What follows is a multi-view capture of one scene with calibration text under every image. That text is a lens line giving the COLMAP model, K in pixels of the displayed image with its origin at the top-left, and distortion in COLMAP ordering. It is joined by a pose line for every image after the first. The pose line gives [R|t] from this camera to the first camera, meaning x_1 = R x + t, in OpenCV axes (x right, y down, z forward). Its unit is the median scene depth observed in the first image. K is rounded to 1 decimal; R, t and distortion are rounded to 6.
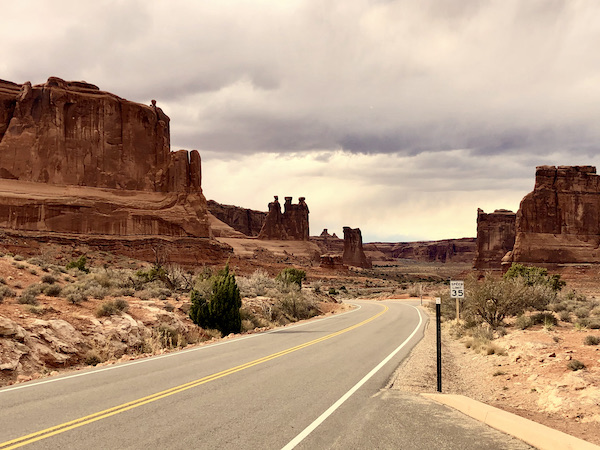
lens RADIAL K [[733.4, 0, 300.0], [0, 733.4, 225.0], [0, 0, 1]] dist [0.151603, 0.003903]
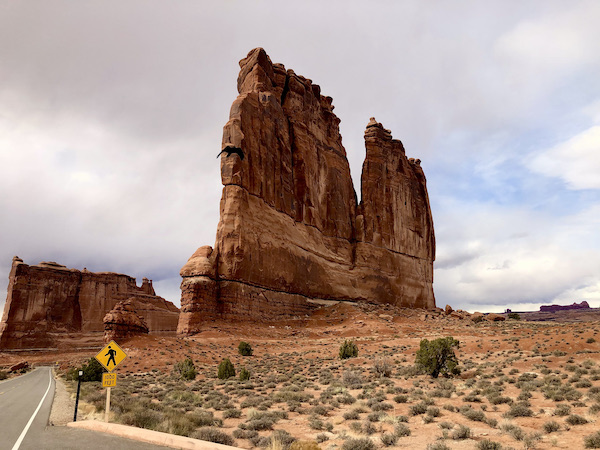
lens RADIAL K [[477.7, 0, 300.0], [0, 477.7, 225.0], [0, 0, 1]] dist [0.005776, 0.005271]
pose [[0.687013, 0.159870, 0.708840, 0.070497], [-0.004786, 0.976472, -0.215592, 0.027558], [-0.726629, 0.144722, 0.671614, 0.342687]]
